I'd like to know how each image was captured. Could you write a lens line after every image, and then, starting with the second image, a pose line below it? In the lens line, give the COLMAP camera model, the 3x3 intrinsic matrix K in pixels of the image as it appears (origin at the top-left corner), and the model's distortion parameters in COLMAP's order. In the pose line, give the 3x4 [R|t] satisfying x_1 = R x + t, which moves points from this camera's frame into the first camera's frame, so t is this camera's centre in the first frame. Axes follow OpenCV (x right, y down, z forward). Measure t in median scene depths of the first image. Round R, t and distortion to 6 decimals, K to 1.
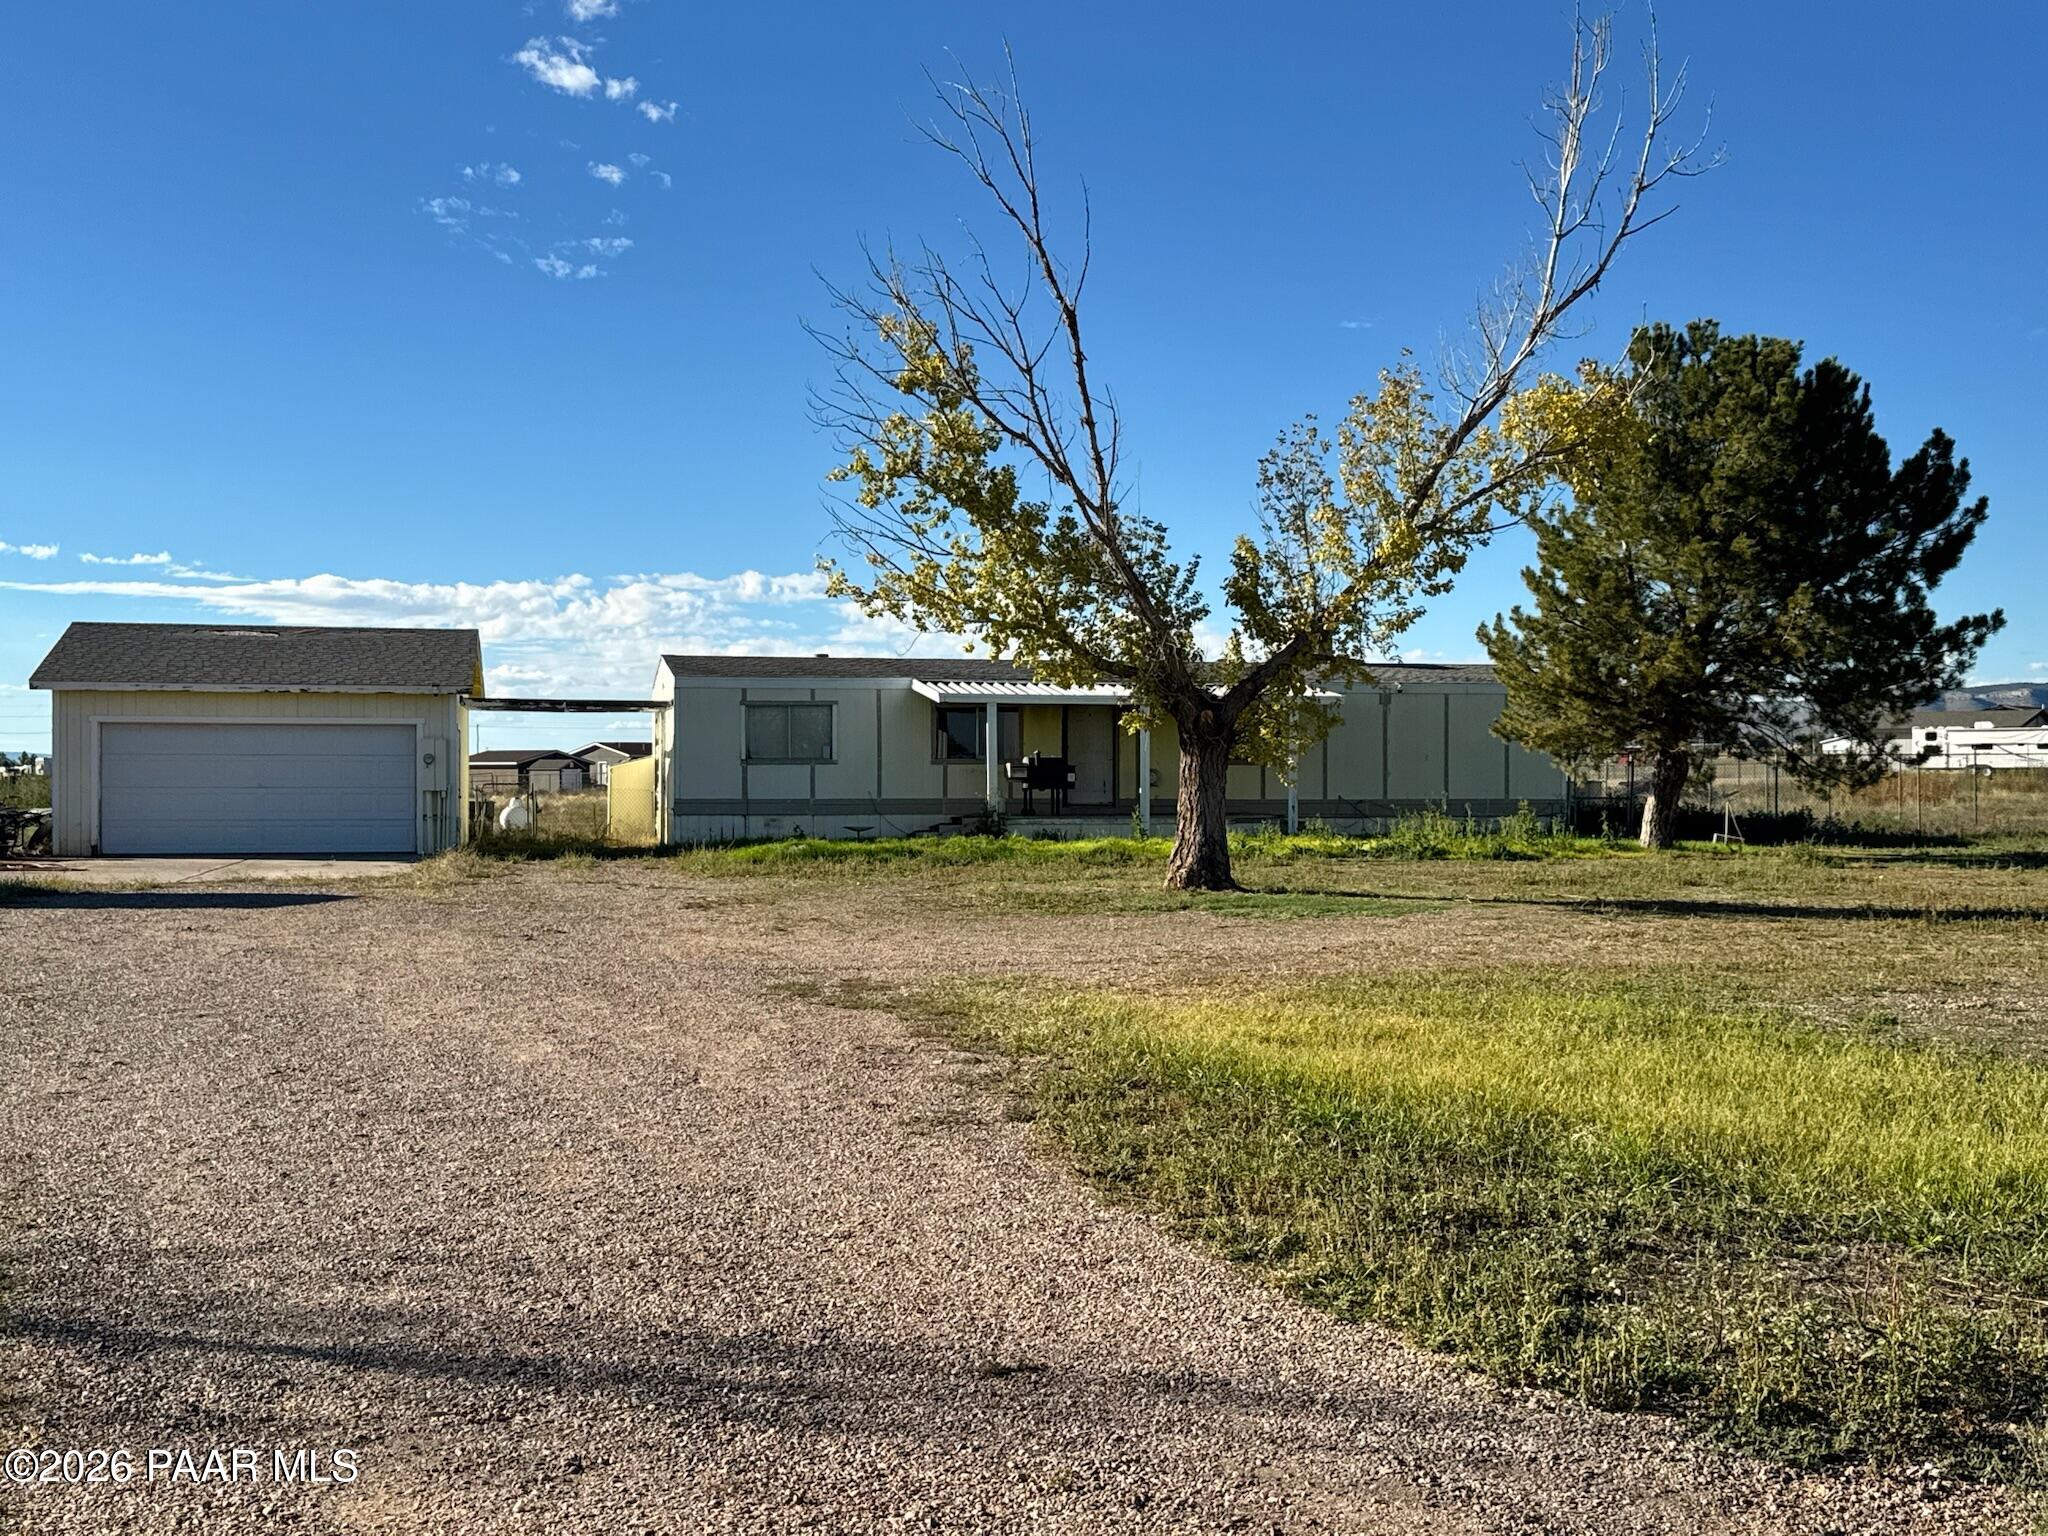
lens RADIAL K [[2236.3, 0, 1023.4], [0, 2236.3, 784.5], [0, 0, 1]] dist [-0.115152, 0.000000]
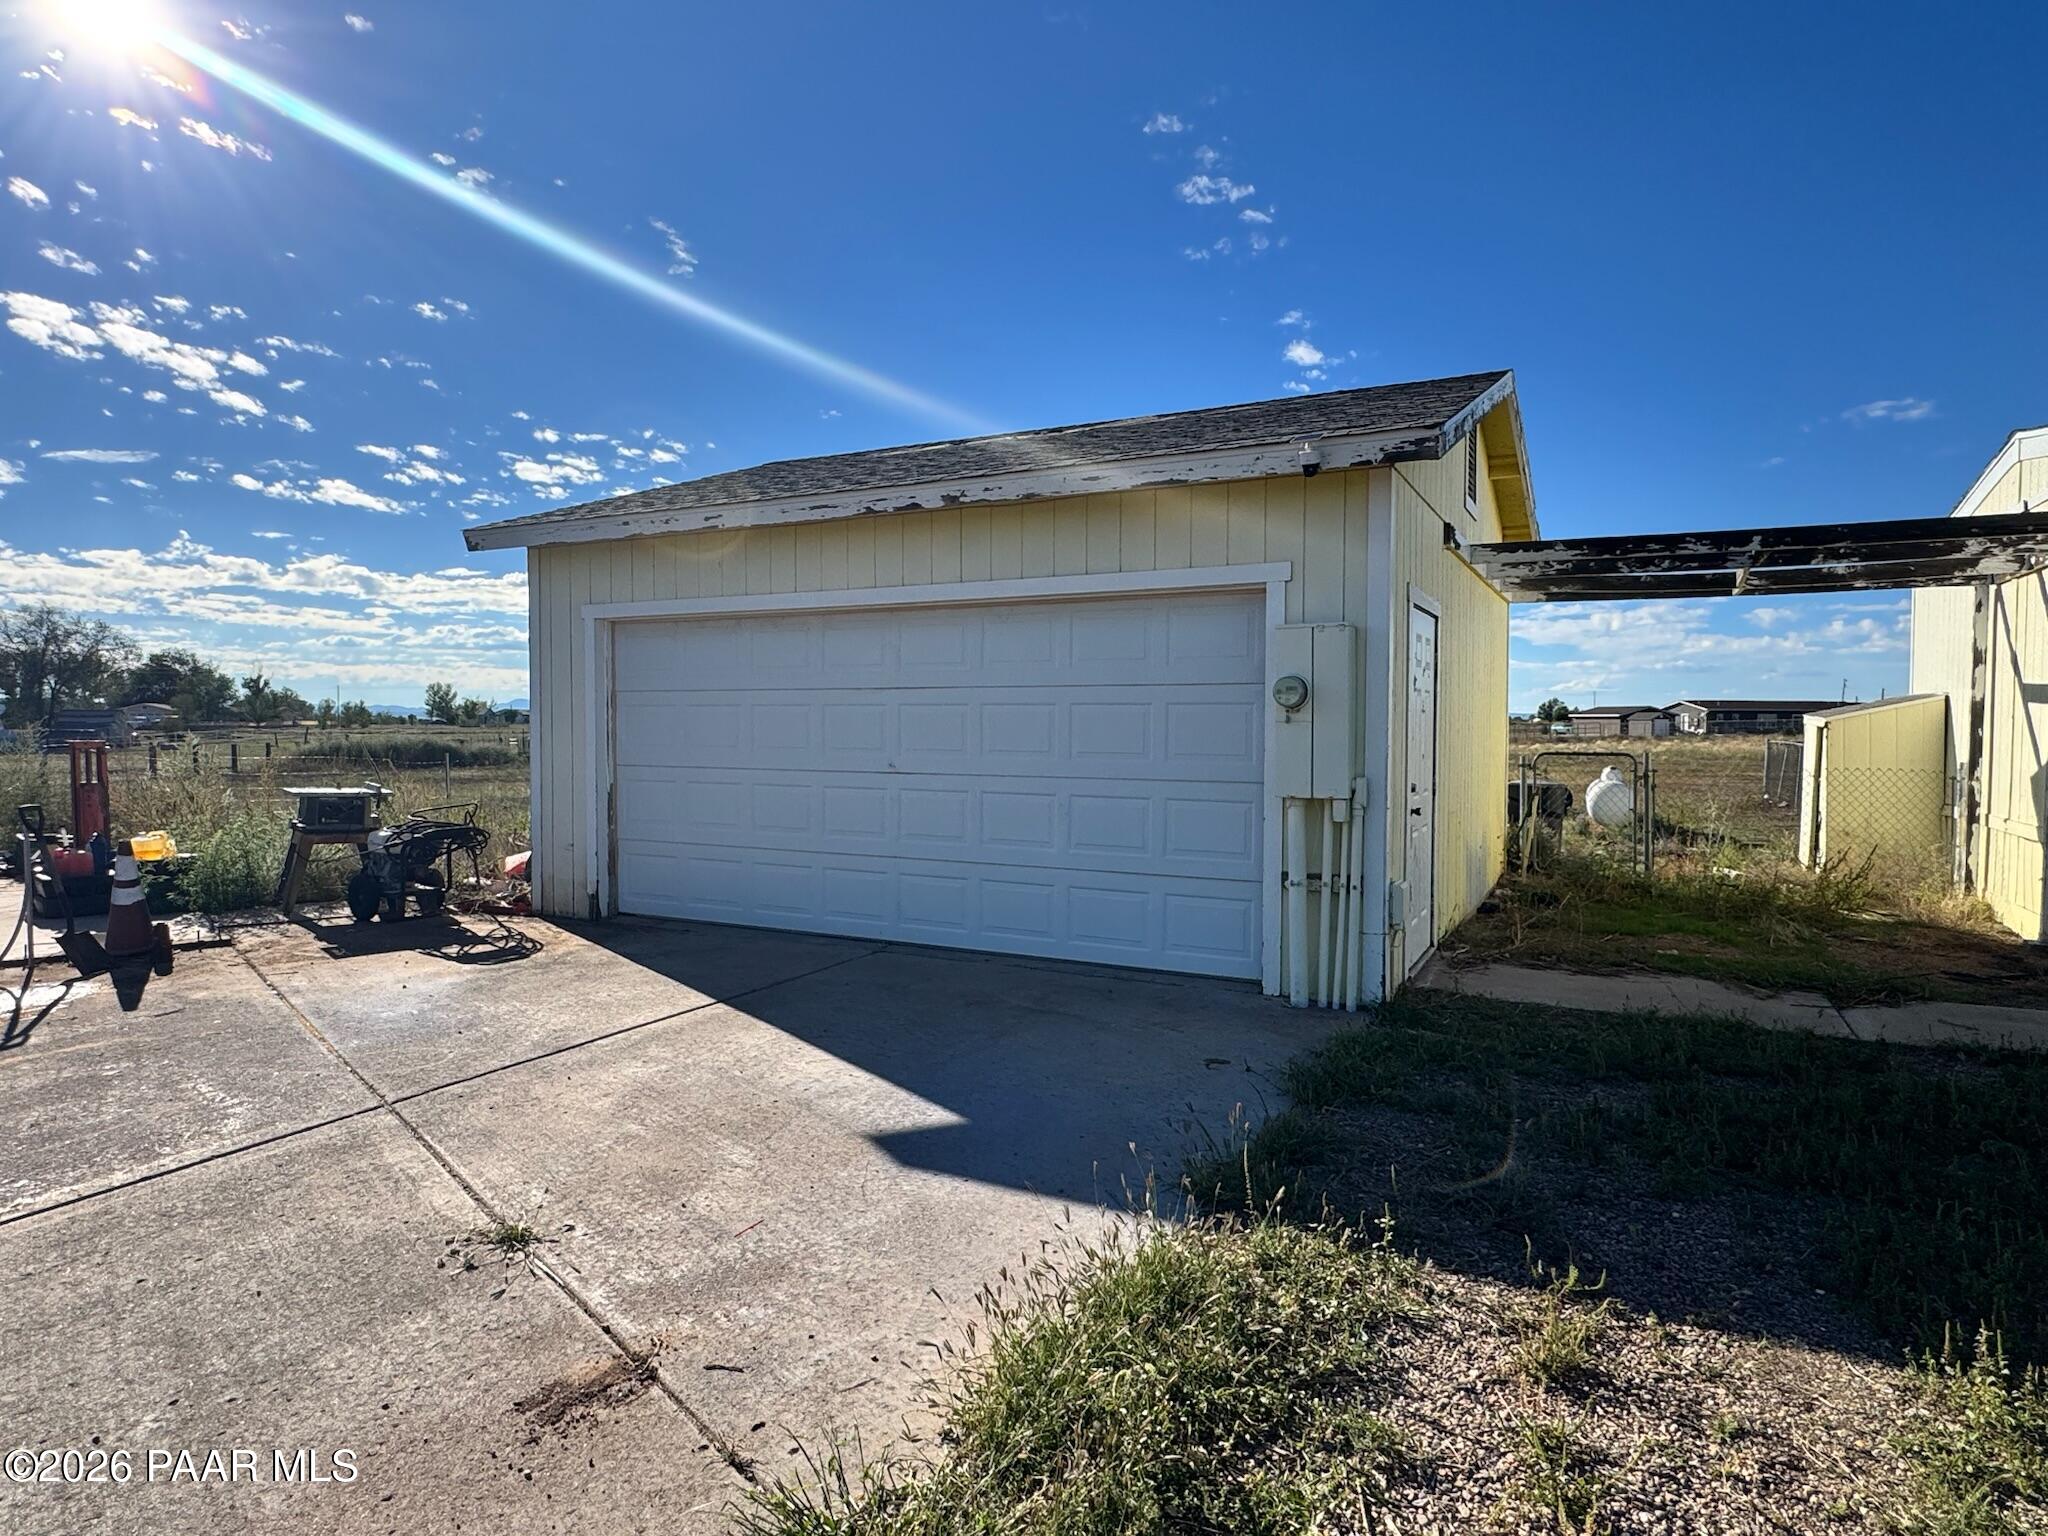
lens RADIAL K [[1186.8, 0, 1030.0], [0, 1186.8, 776.6], [0, 0, 1]] dist [-0.002288, -0.000169]
pose [[0.774579, 0.028027, -0.631856, -0.308990], [-0.002221, 0.999132, 0.041595, -0.010808], [0.632473, -0.030816, 0.773969, 1.362346]]
